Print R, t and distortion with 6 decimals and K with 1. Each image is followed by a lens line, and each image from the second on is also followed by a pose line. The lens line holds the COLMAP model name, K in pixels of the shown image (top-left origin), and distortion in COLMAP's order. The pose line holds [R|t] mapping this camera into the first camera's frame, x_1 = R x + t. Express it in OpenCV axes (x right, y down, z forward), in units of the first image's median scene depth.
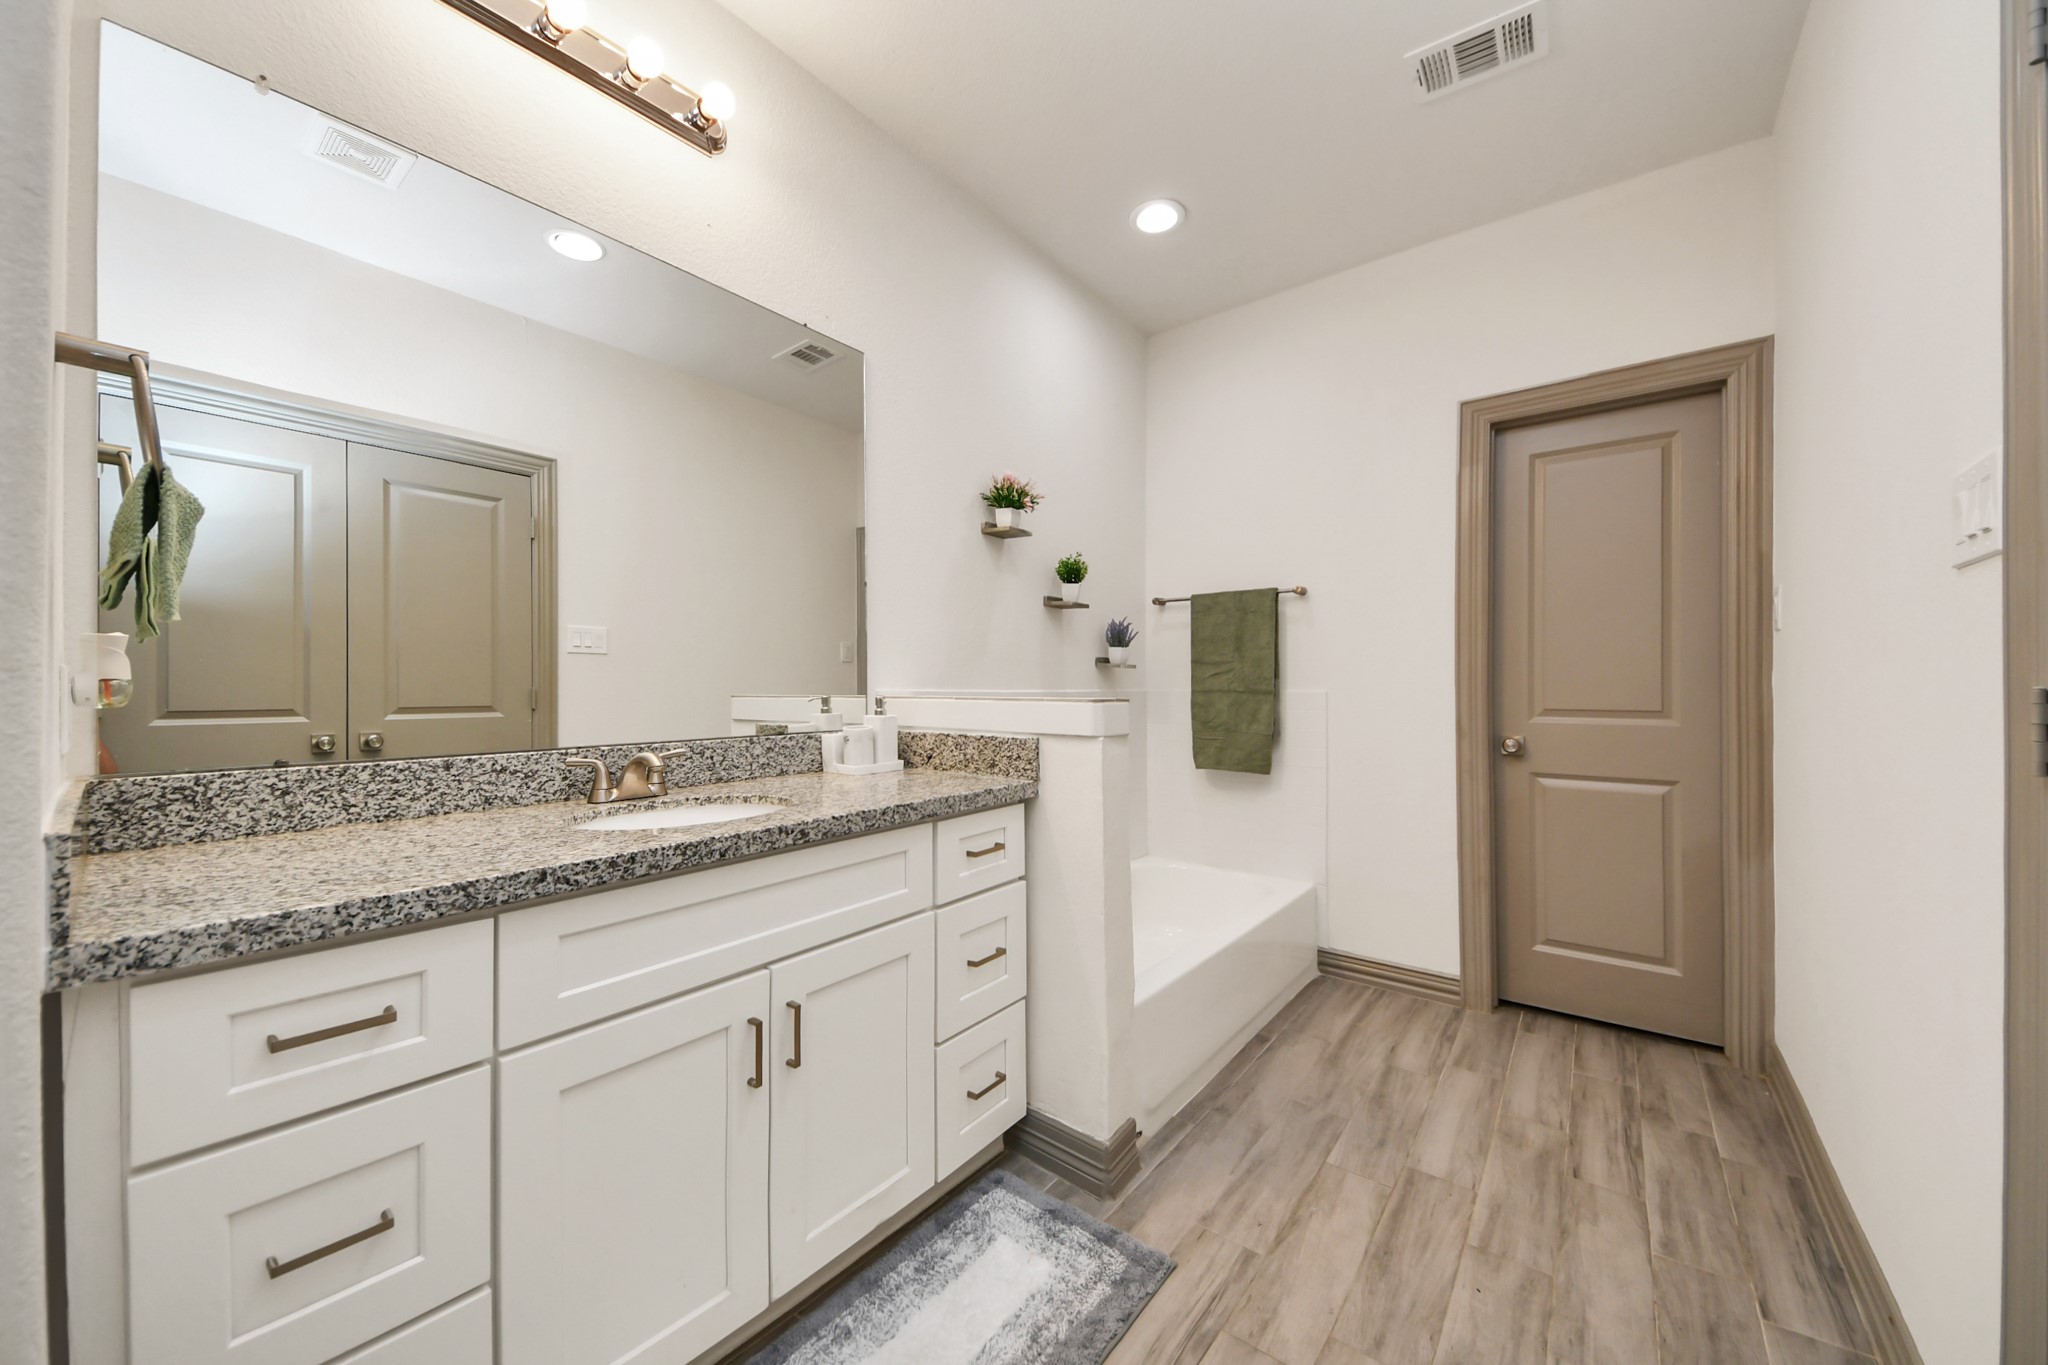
lens RADIAL K [[729.4, 0, 1007.7], [0, 729.4, 686.6], [0, 0, 1]] dist [0.012431, -0.013603]
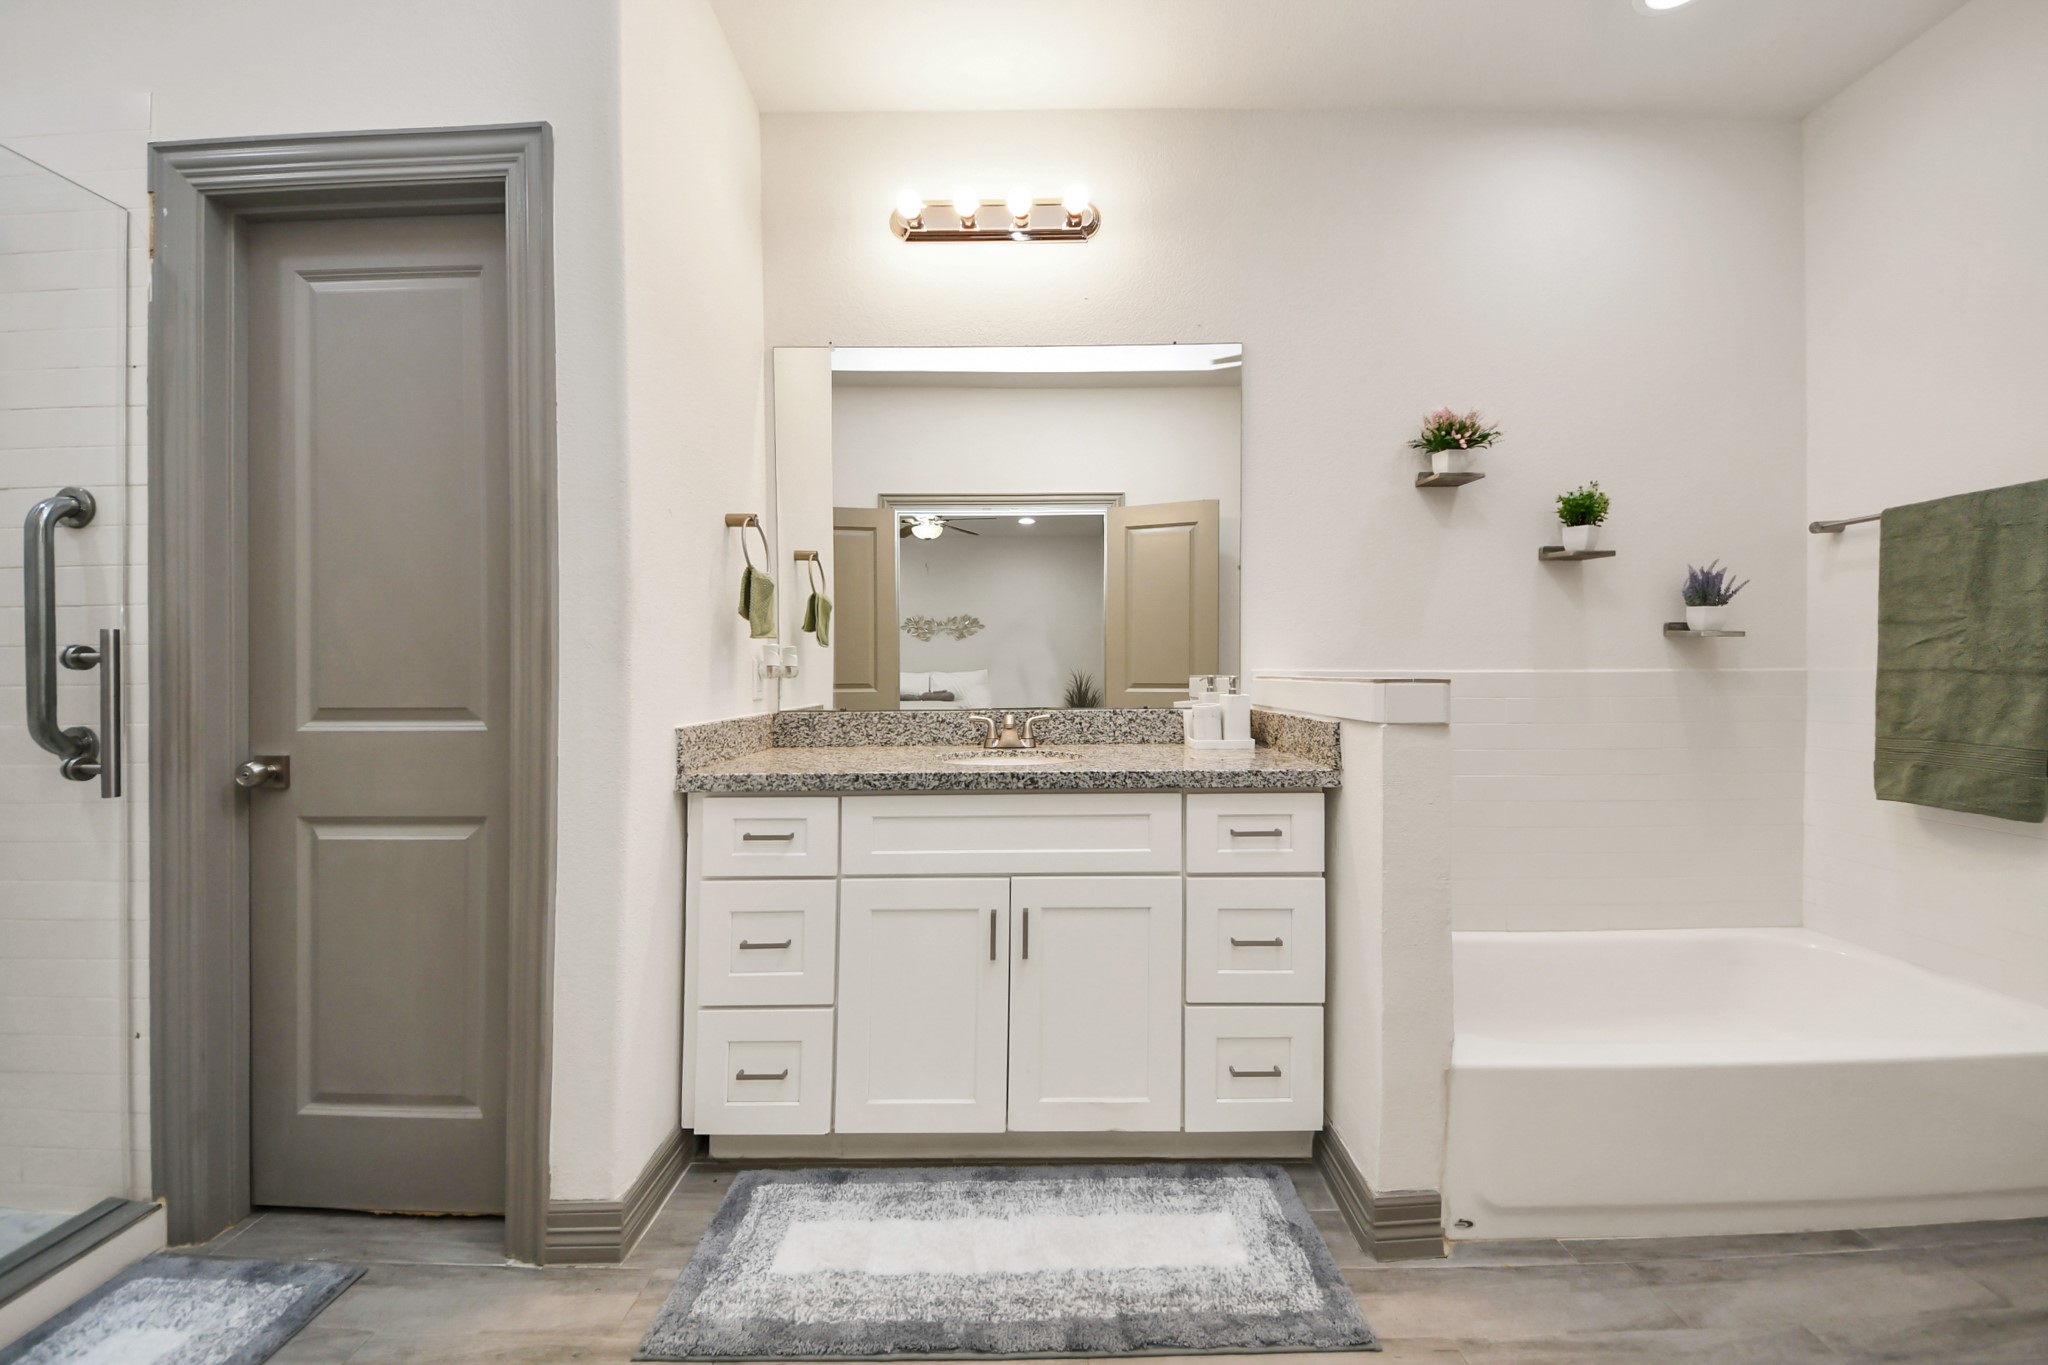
lens RADIAL K [[727.1, 0, 1006.2], [0, 727.1, 674.0], [0, 0, 1]] dist [0.000933, -0.009891]
pose [[0.611962, 0.002285, -0.790884, 0.547977], [0.004649, 0.999968, 0.006486, 0.003922], [0.790874, -0.007647, 0.611932, 0.145473]]
